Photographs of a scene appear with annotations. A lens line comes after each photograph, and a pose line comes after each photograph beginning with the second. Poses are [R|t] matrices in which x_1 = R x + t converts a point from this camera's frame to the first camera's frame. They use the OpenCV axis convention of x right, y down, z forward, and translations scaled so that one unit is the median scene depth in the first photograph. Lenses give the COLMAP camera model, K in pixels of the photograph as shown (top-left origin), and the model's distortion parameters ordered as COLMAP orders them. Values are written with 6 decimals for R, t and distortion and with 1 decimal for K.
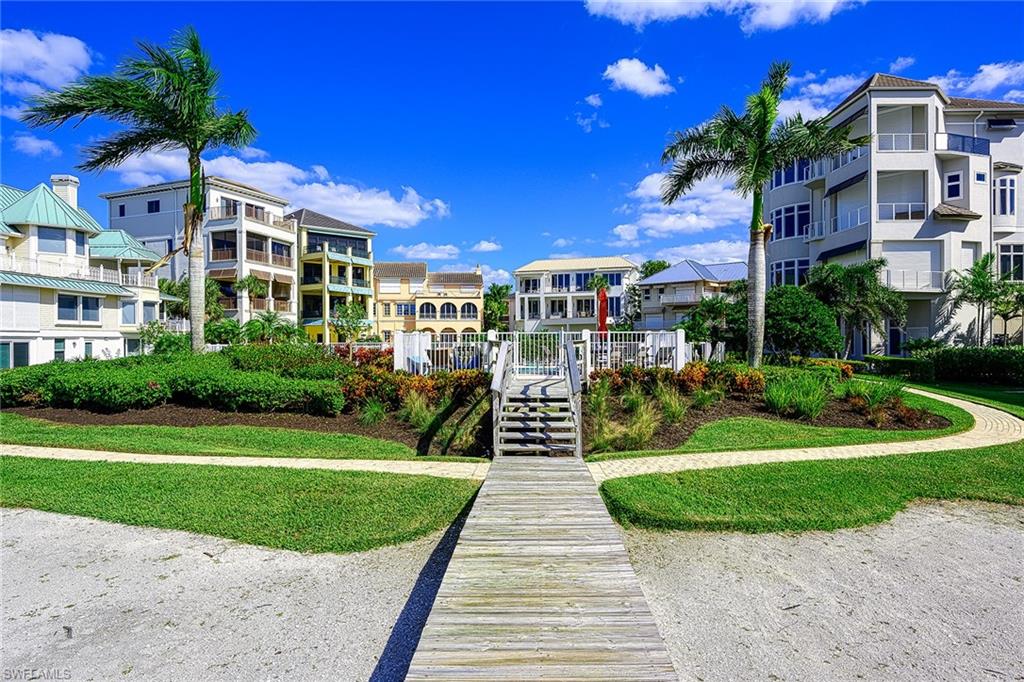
lens RADIAL K [[609.2, 0, 510.6], [0, 609.2, 339.6], [0, 0, 1]] dist [-0.006120, -0.000060]
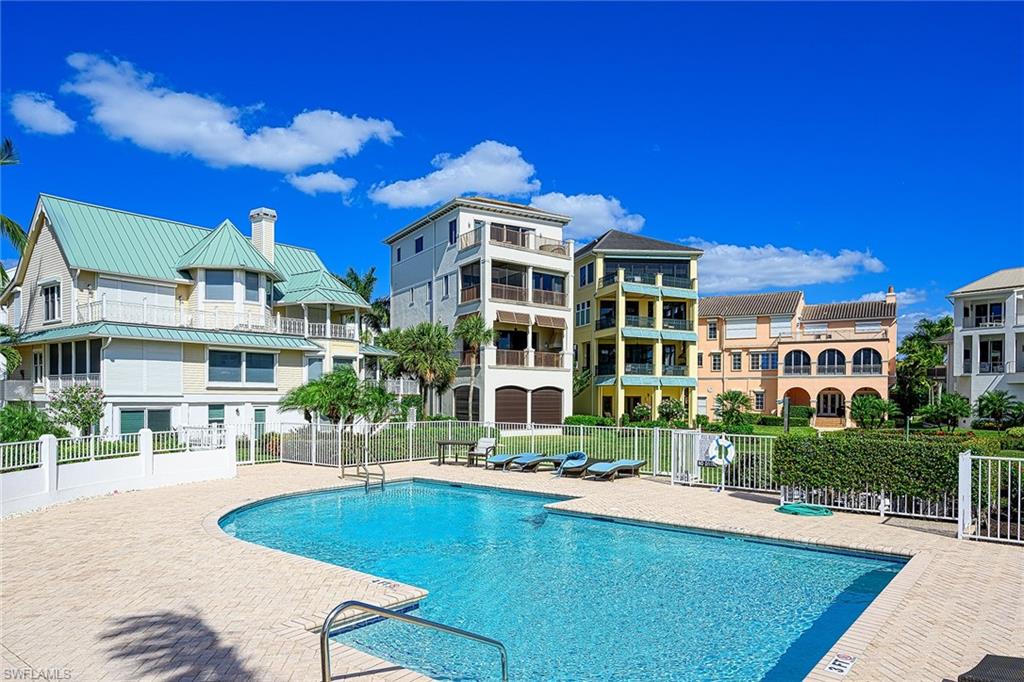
lens RADIAL K [[673.1, 0, 520.0], [0, 673.1, 401.9], [0, 0, 1]] dist [0.005950, 0.002477]
pose [[0.806194, 0.015247, -0.591455, 0.076763], [-0.011072, 0.999882, 0.010683, -0.012073], [0.591548, -0.002064, 0.806267, 0.318115]]
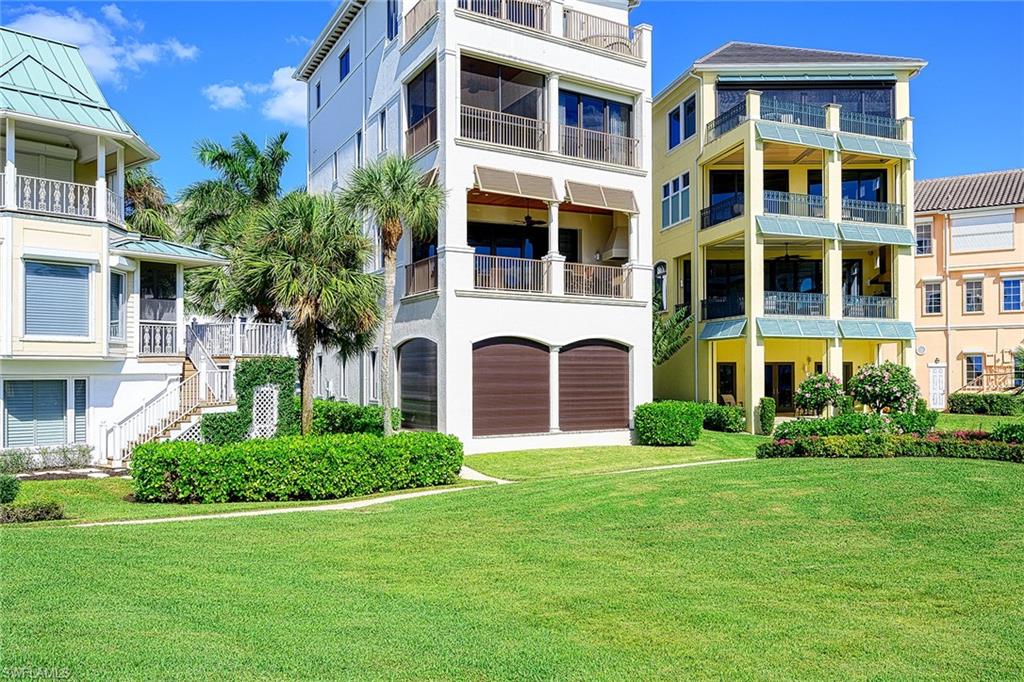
lens RADIAL K [[880.5, 0, 543.2], [0, 880.5, 365.7], [0, 0, 1]] dist [-0.008943, -0.007942]
pose [[0.764558, -0.003470, -0.644545, -0.084692], [-0.002077, 0.999967, -0.007847, -0.004169], [0.644551, 0.007338, 0.764526, 0.599529]]
